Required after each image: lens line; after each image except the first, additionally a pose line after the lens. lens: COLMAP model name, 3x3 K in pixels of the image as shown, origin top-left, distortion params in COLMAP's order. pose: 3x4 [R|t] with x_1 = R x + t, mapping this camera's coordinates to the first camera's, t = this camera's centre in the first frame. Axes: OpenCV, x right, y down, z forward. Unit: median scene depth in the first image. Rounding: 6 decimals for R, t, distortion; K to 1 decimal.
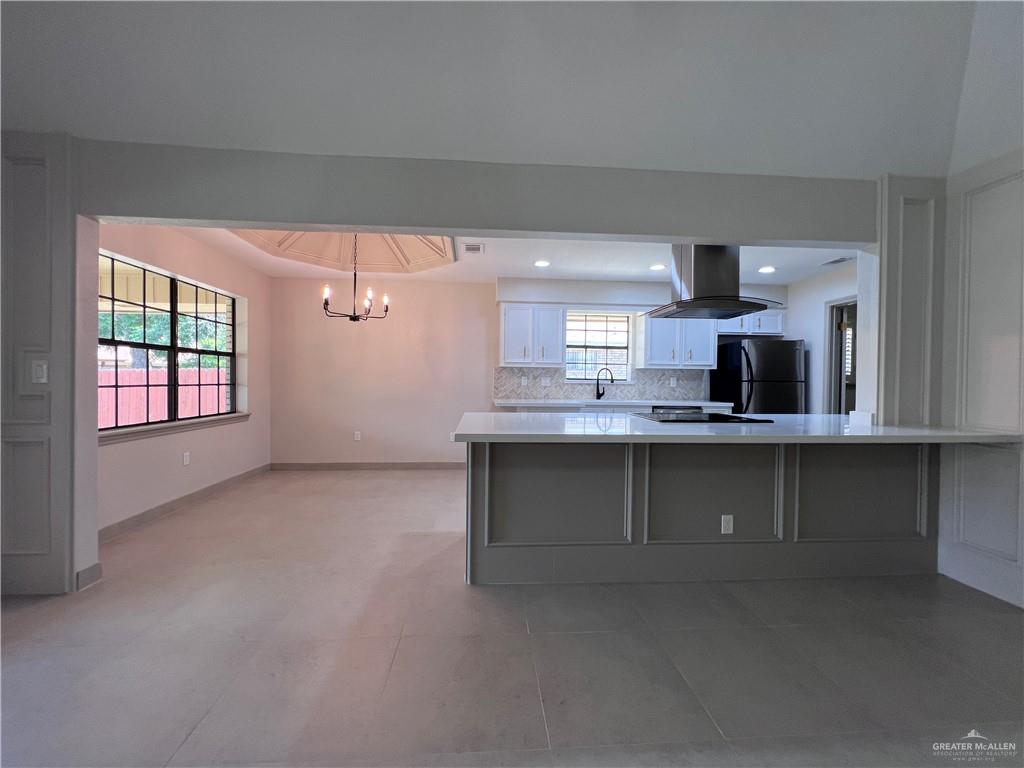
lens RADIAL K [[410.4, 0, 510.2], [0, 410.4, 383.3], [0, 0, 1]] dist [-0.001360, 0.000704]
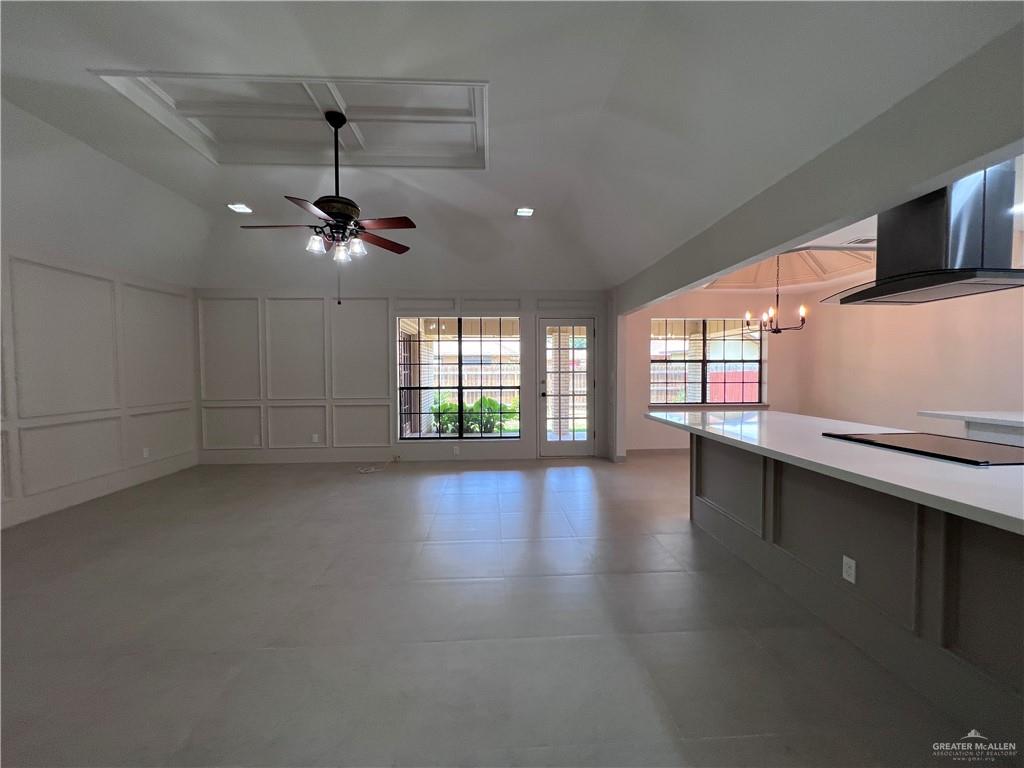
lens RADIAL K [[410.4, 0, 513.4], [0, 410.4, 383.6], [0, 0, 1]] dist [-0.001360, 0.000704]
pose [[-0.020802, 0.021330, -0.999556, 0.734989], [-0.005877, 0.999753, 0.021456, -0.018695], [0.999766, 0.006320, -0.020672, 0.195799]]
